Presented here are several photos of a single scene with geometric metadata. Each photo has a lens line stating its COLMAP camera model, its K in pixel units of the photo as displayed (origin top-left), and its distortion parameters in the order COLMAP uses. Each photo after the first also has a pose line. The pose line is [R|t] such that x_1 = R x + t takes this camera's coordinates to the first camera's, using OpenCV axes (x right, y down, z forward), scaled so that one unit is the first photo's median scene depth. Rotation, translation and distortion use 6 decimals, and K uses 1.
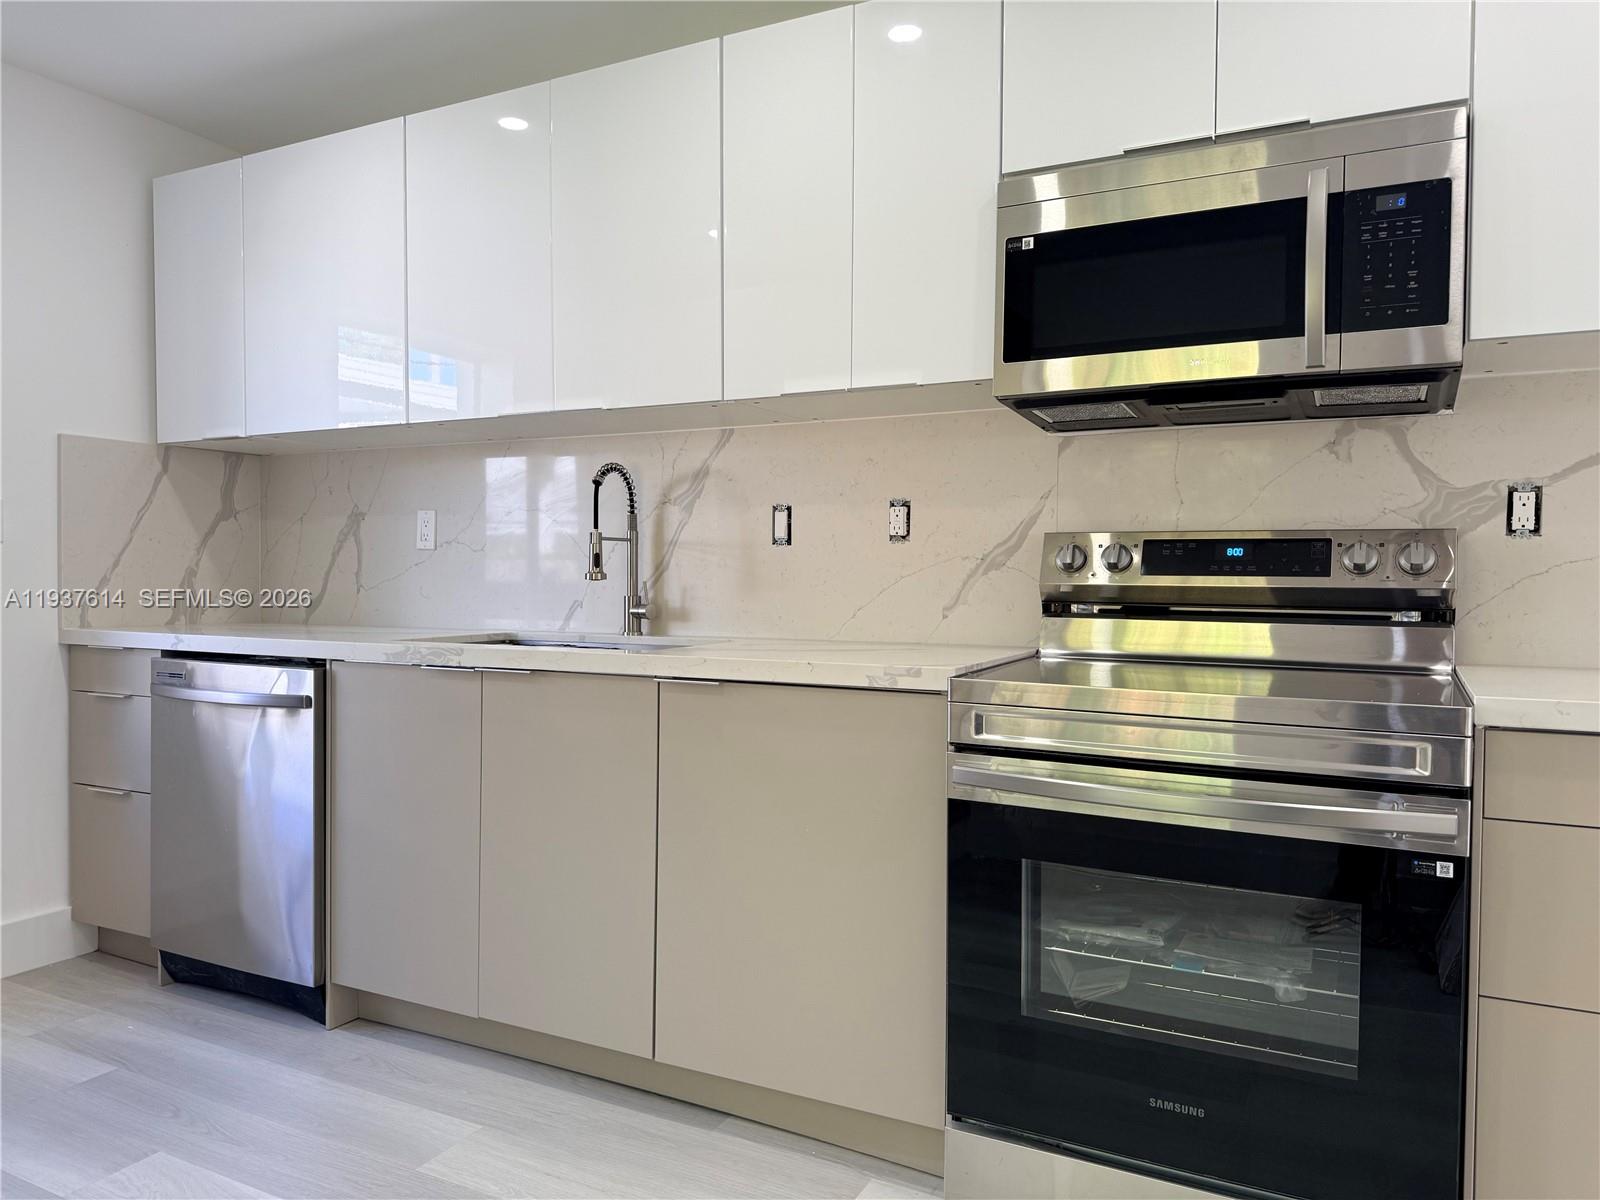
lens RADIAL K [[1146.1, 0, 800.0], [0, 1146.1, 600.0], [0, 0, 1]] dist [0.004643, -0.001473]
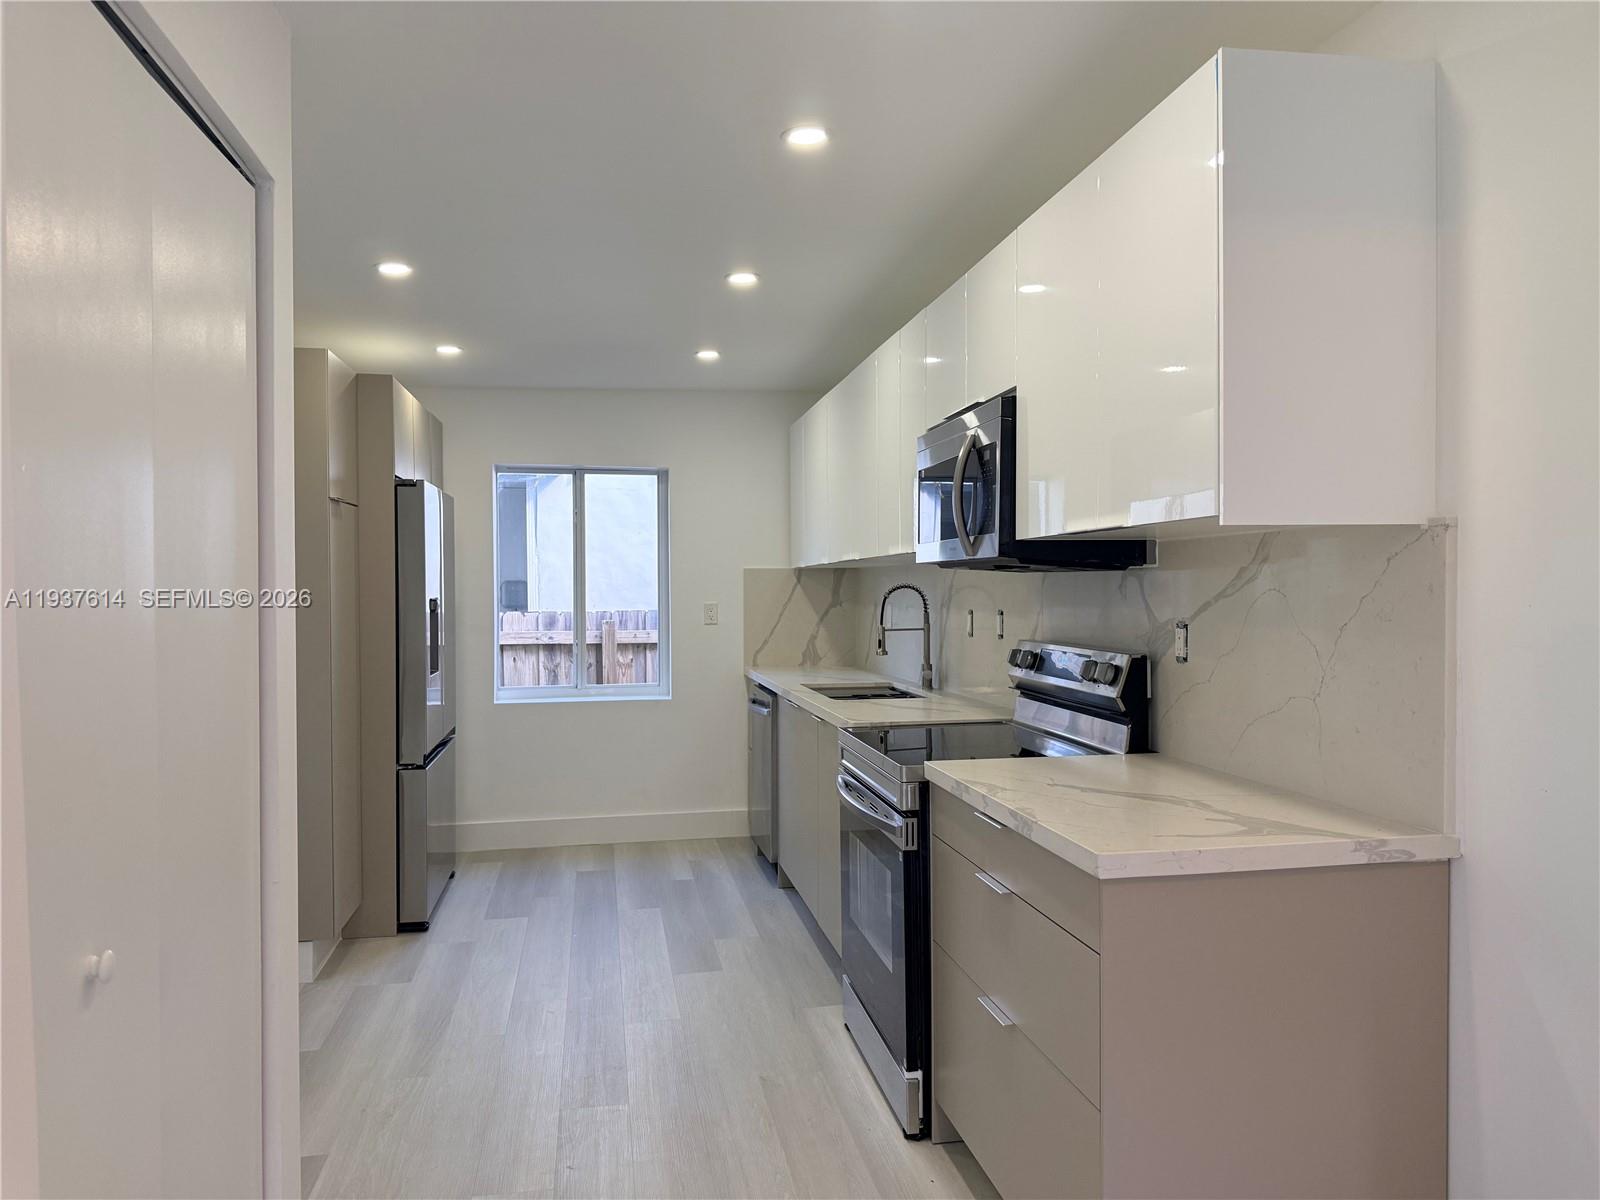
lens RADIAL K [[1094.5, 0, 800.0], [0, 1094.5, 600.0], [0, 0, 1]] dist [0.135350, -0.000212]
pose [[0.615410, 0.001456, -0.788206, 0.964627], [-0.017053, 0.999789, -0.011468, -0.073550], [0.788023, 0.020499, 0.615305, -0.094808]]
